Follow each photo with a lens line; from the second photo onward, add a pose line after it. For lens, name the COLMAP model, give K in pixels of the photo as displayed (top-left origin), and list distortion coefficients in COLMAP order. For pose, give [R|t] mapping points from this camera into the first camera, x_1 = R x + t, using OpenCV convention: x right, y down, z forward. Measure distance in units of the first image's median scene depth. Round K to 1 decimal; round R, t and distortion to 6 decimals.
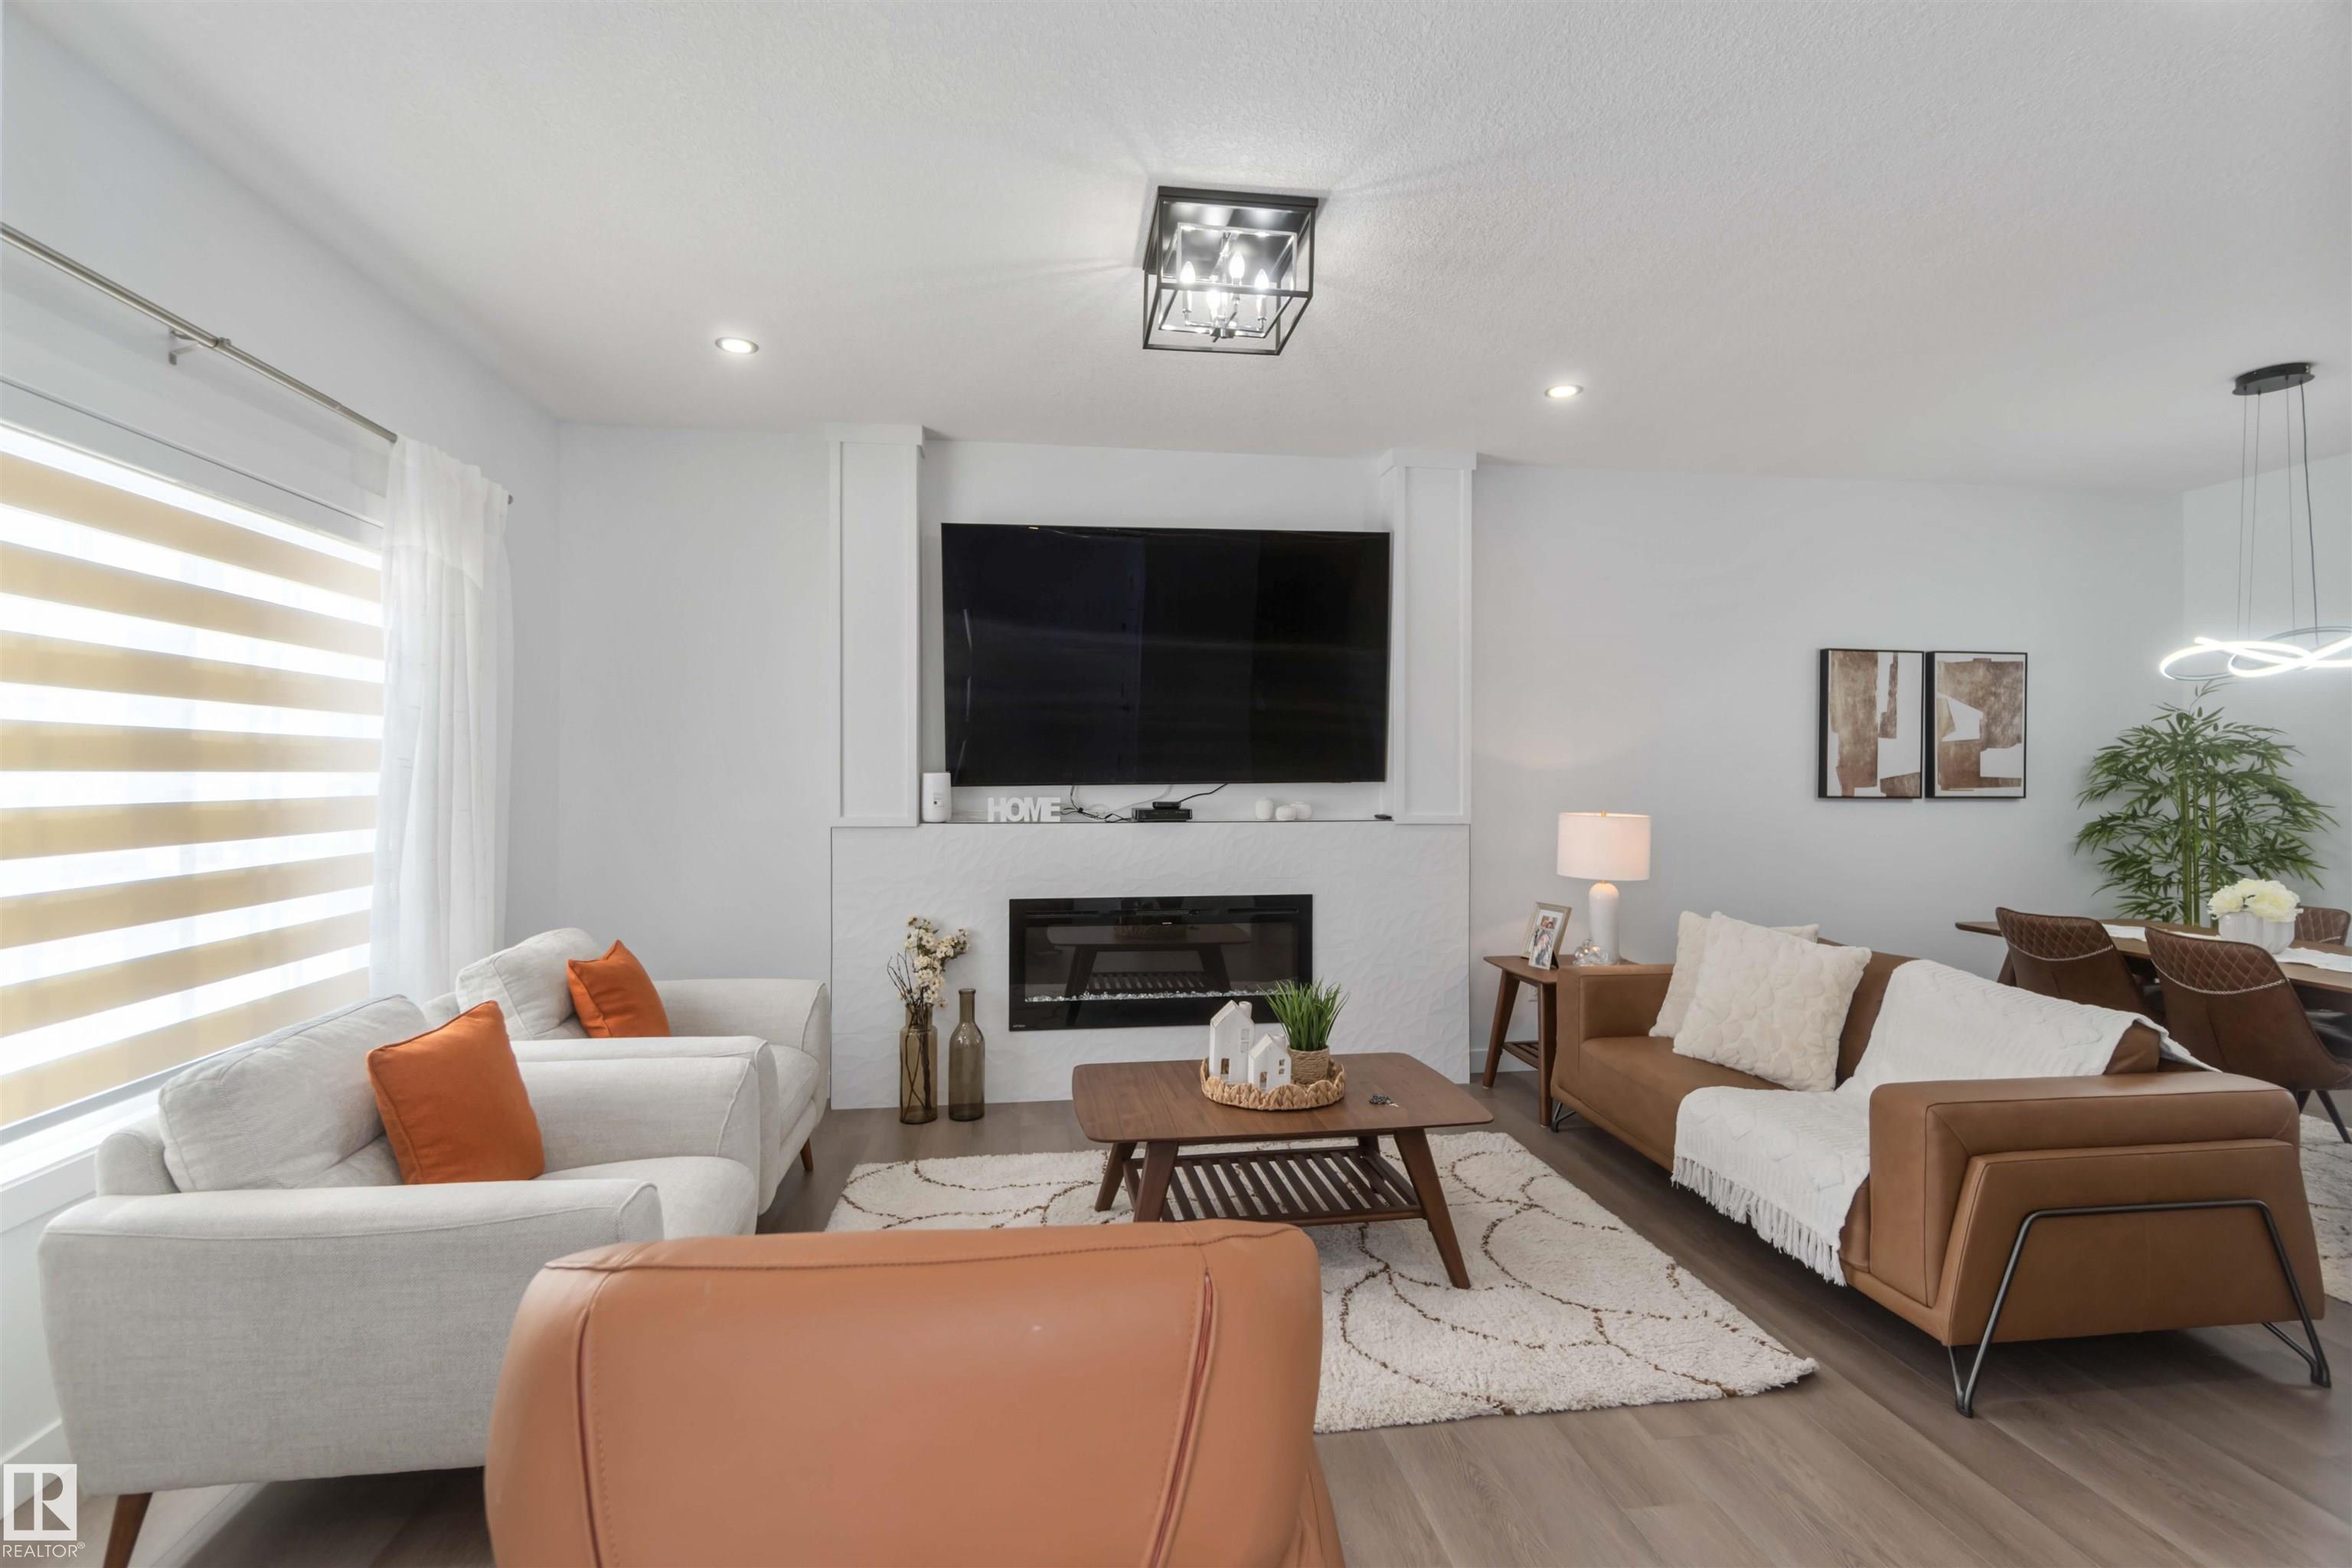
lens RADIAL K [[1066.1, 0, 1156.9], [0, 1066.1, 776.0], [0, 0, 1]] dist [-0.008575, 0.003604]
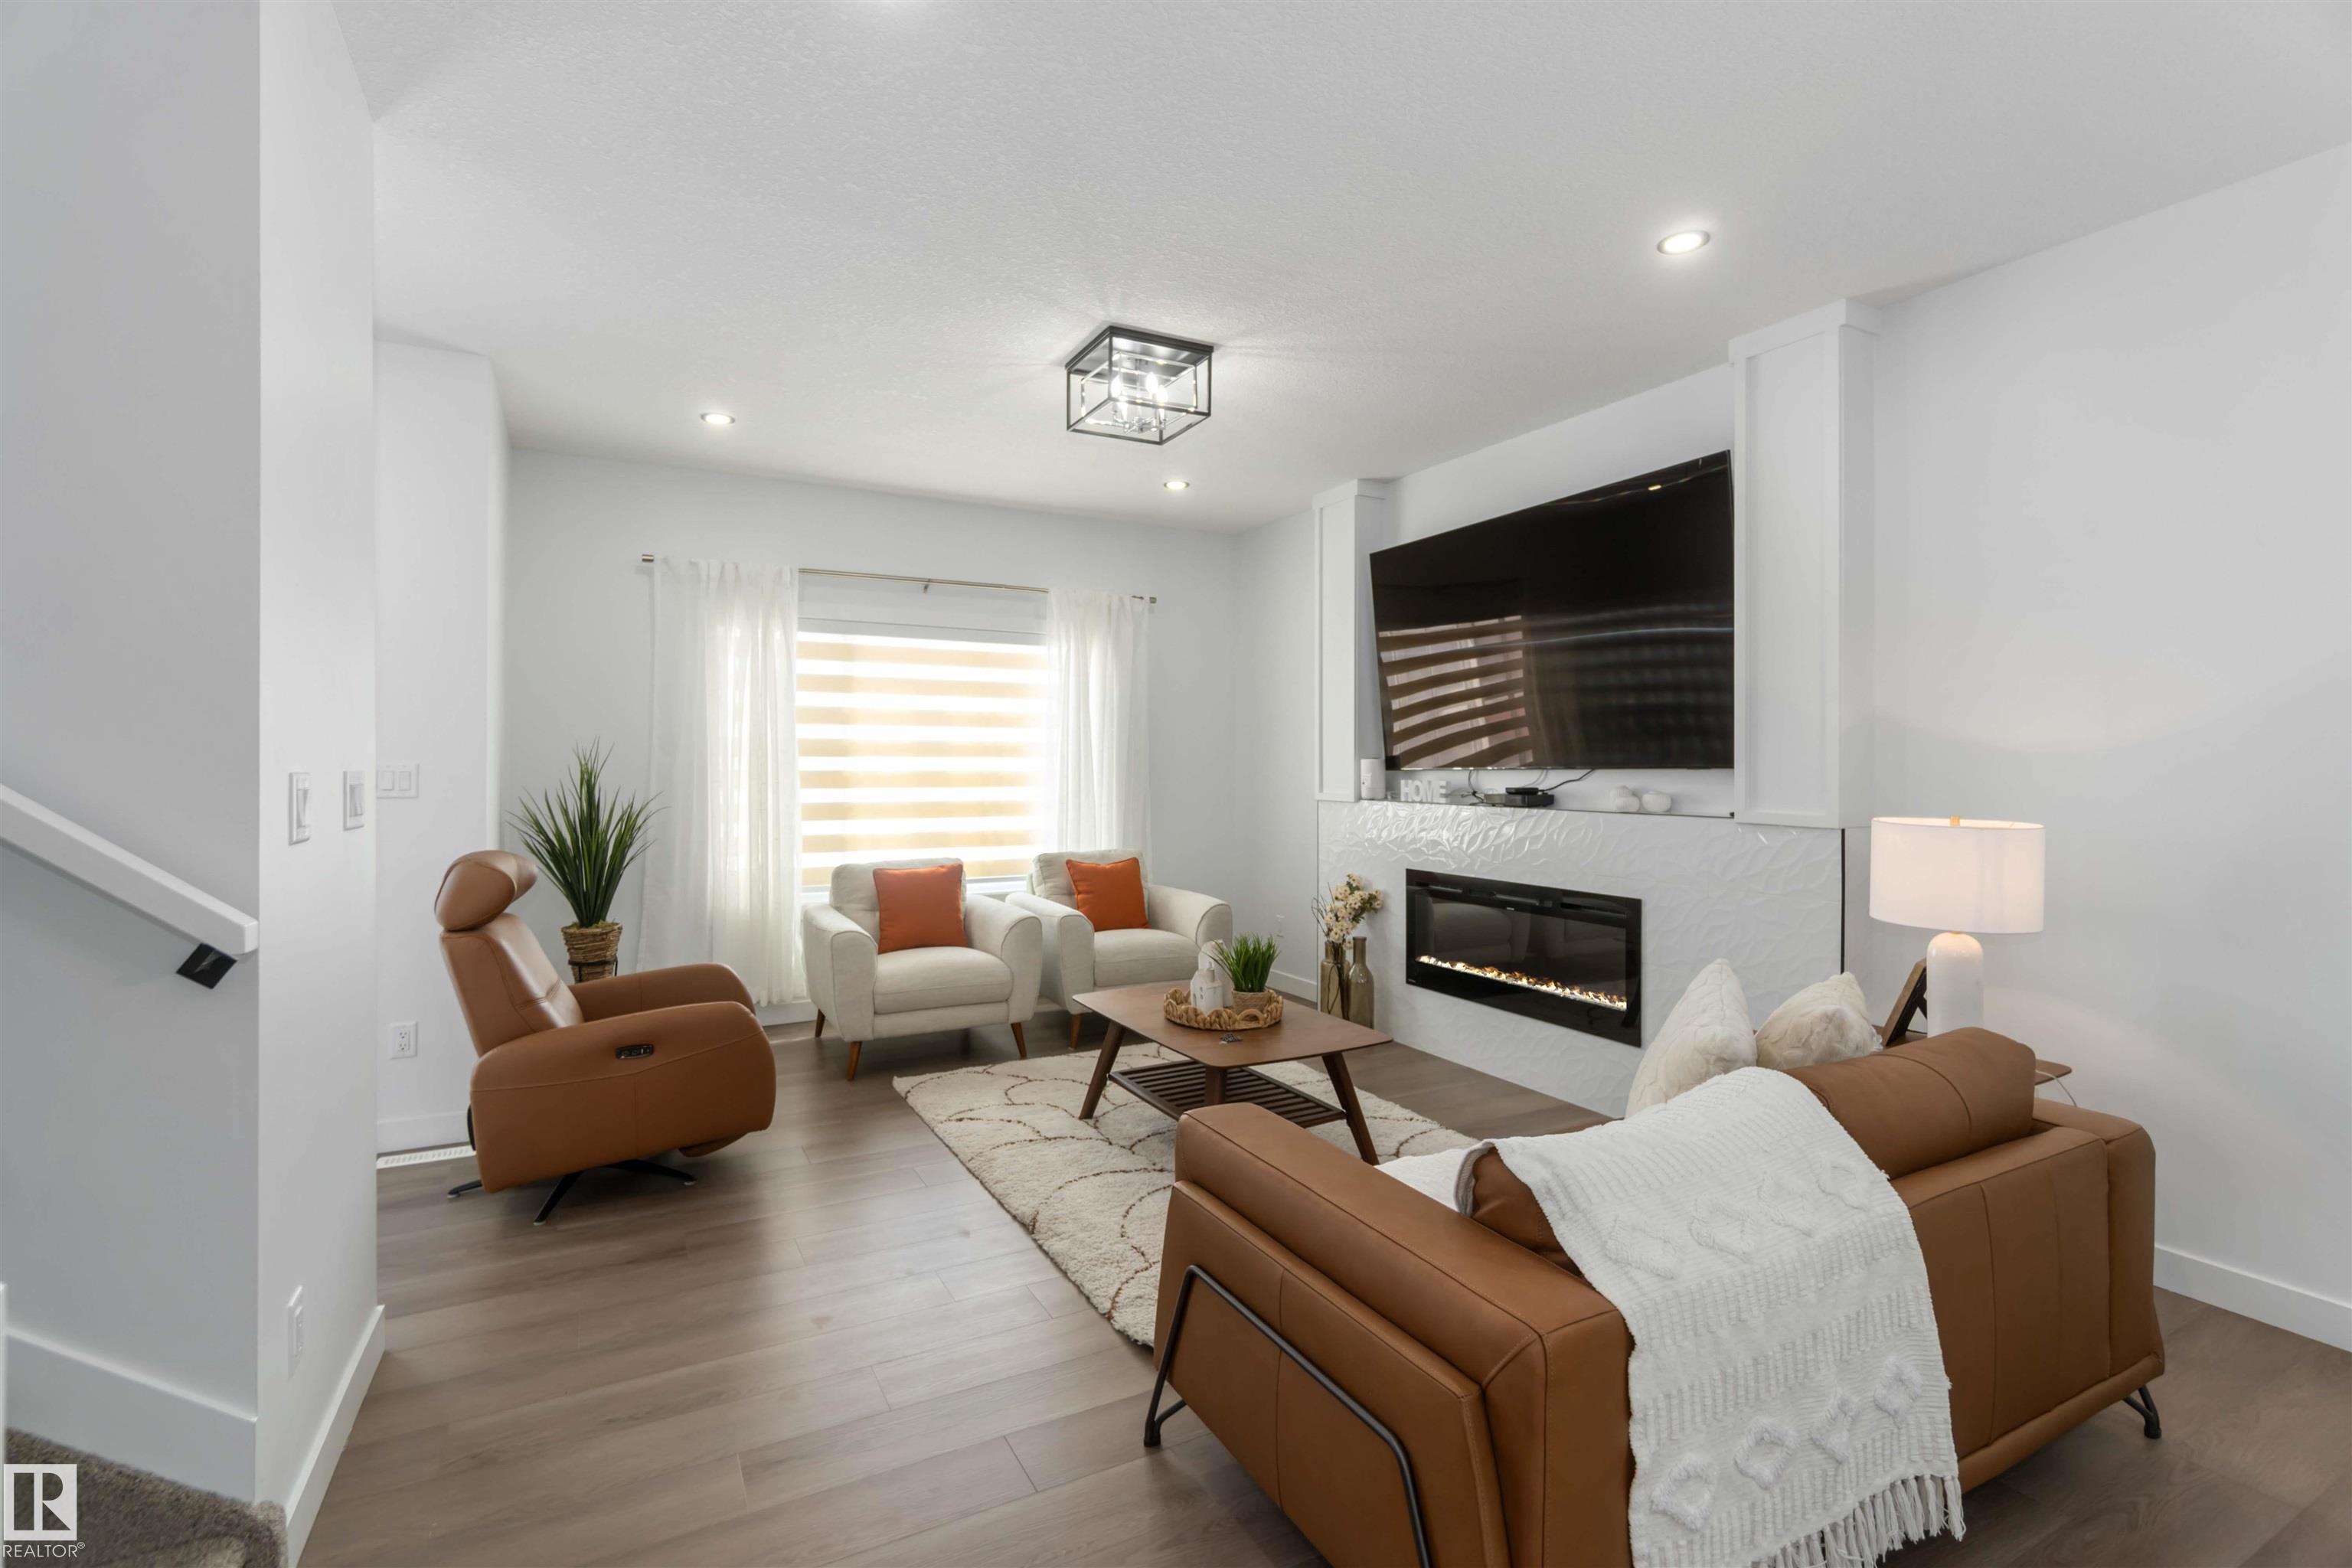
lens RADIAL K [[1066.1, 0, 1163.5], [0, 1066.1, 767.9], [0, 0, 1]] dist [-0.008575, 0.003604]
pose [[0.354586, 0.004201, -0.935014, 0.821720], [-0.003931, 0.999988, 0.003002, 0.004456], [0.935015, 0.002611, 0.354598, 0.340846]]
